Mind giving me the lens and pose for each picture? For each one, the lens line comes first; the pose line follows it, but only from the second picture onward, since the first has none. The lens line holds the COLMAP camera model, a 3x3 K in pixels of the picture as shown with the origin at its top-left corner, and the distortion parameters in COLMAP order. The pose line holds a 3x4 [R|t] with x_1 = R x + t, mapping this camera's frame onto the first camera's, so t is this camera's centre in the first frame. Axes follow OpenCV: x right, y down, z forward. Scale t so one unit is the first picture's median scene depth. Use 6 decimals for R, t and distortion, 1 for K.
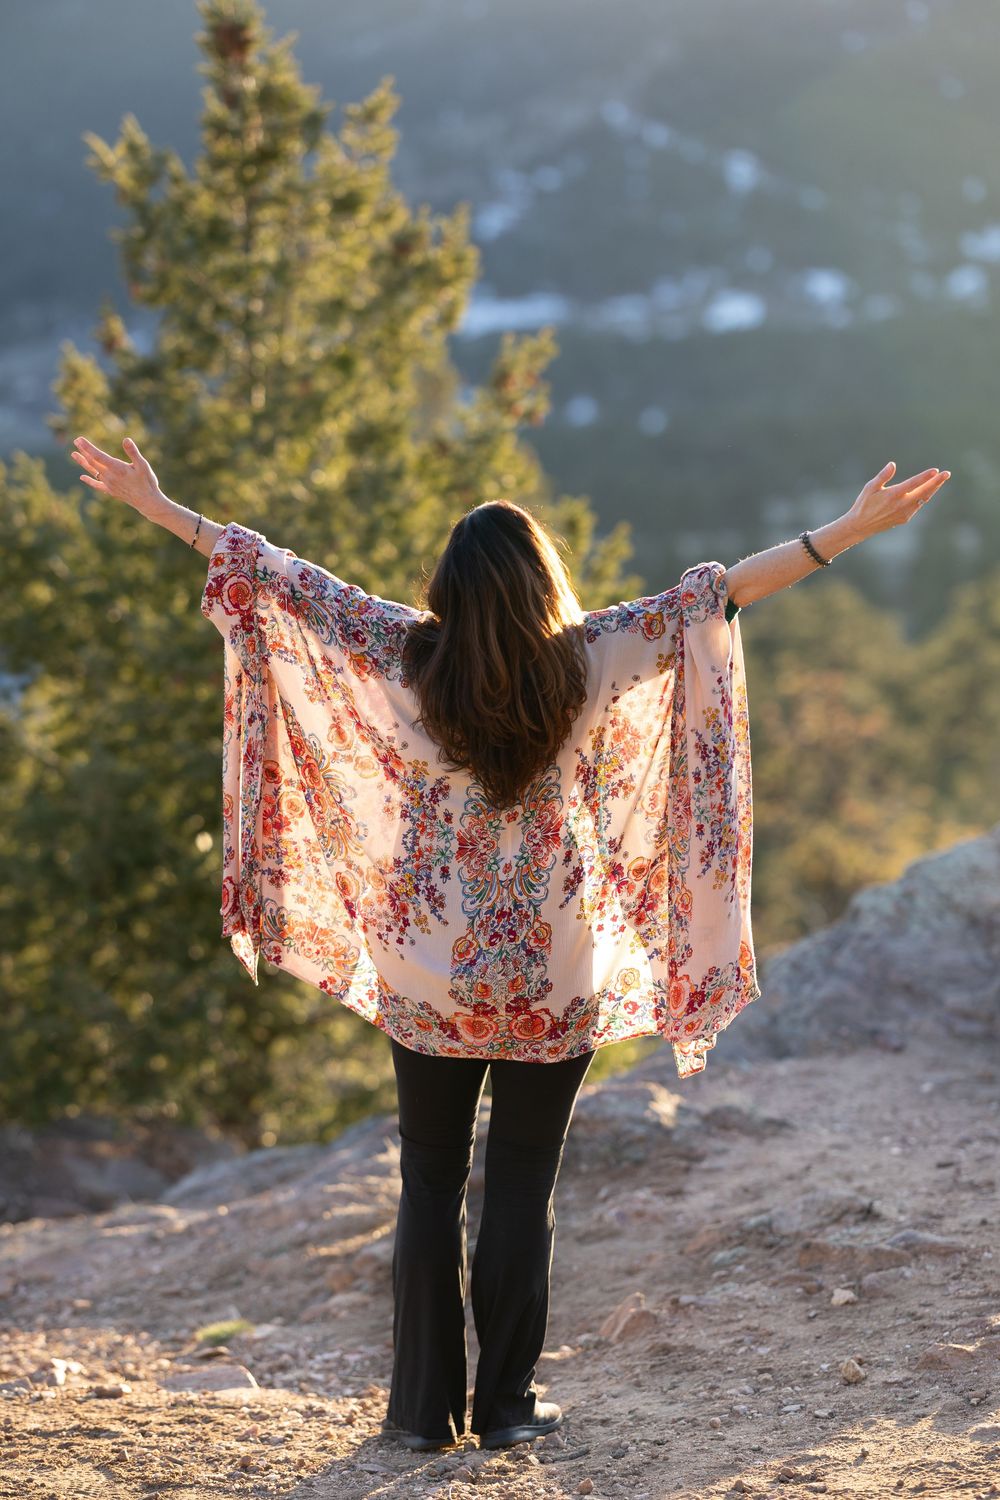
lens RADIAL K [[3683.9, 0, 500.0], [0, 3683.9, 750.0], [0, 0, 1]] dist [-0.028137, -0.128401]
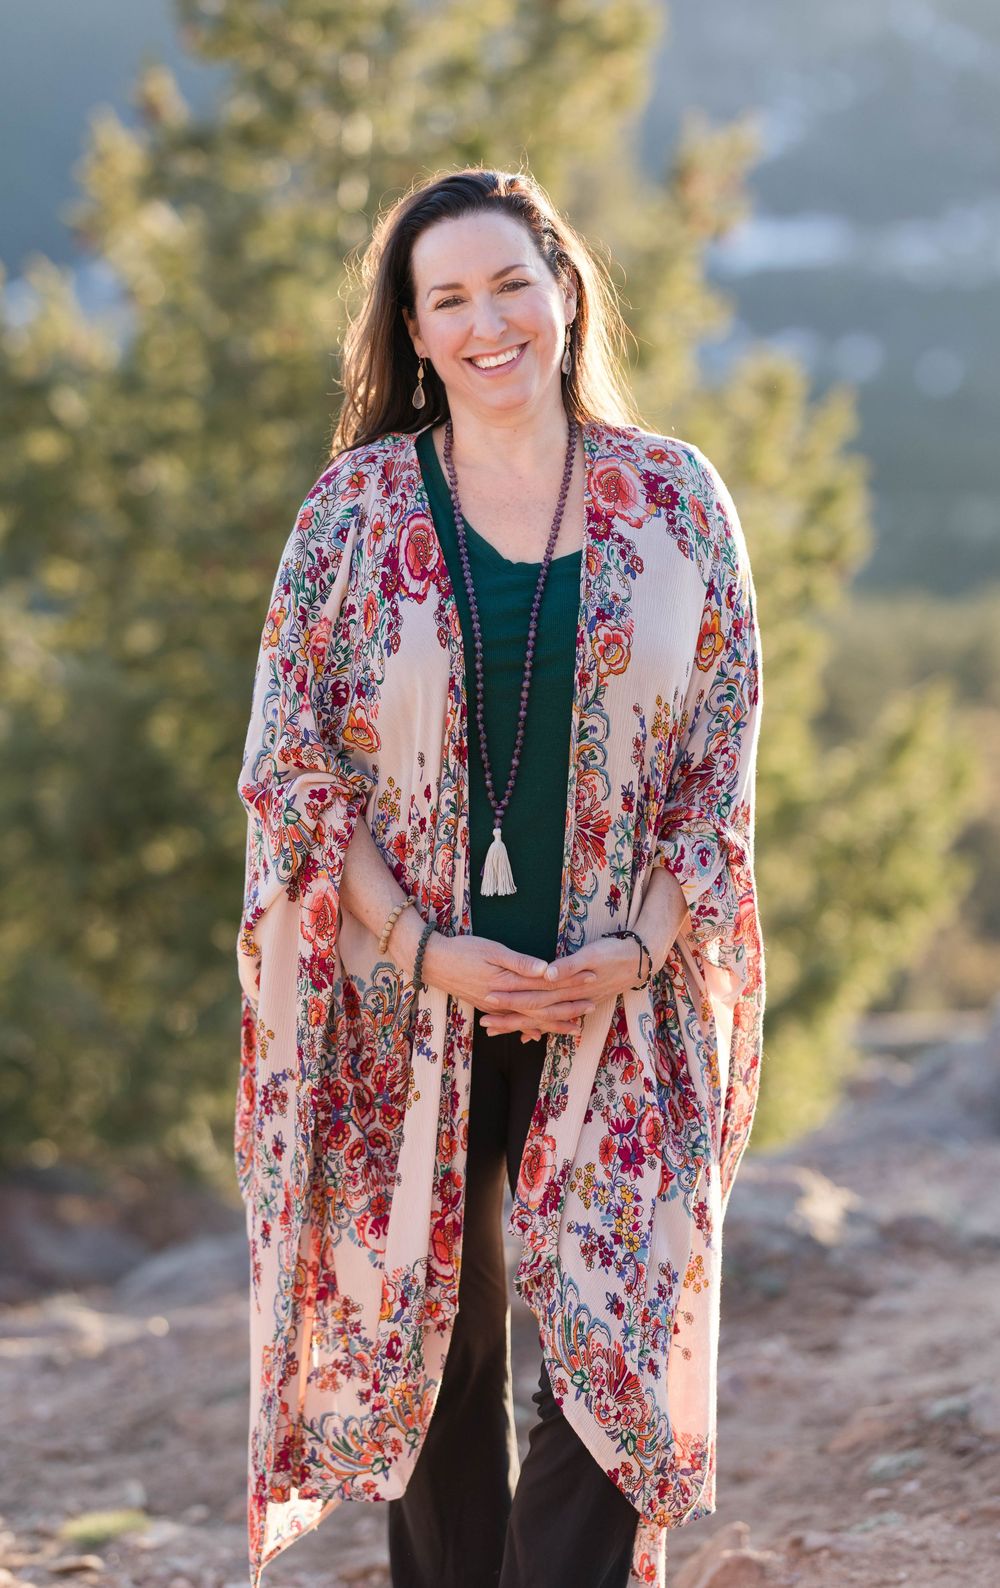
lens RADIAL K [[4174.3, 0, 500.0], [0, 4174.3, 794.0], [0, 0, 1]] dist [0.033927, -0.299863]
pose [[0.997080, 0.049011, -0.058555, 0.029985], [-0.048175, 0.998717, 0.015600, 0.015573], [0.059245, -0.012734, 0.998162, 0.278985]]
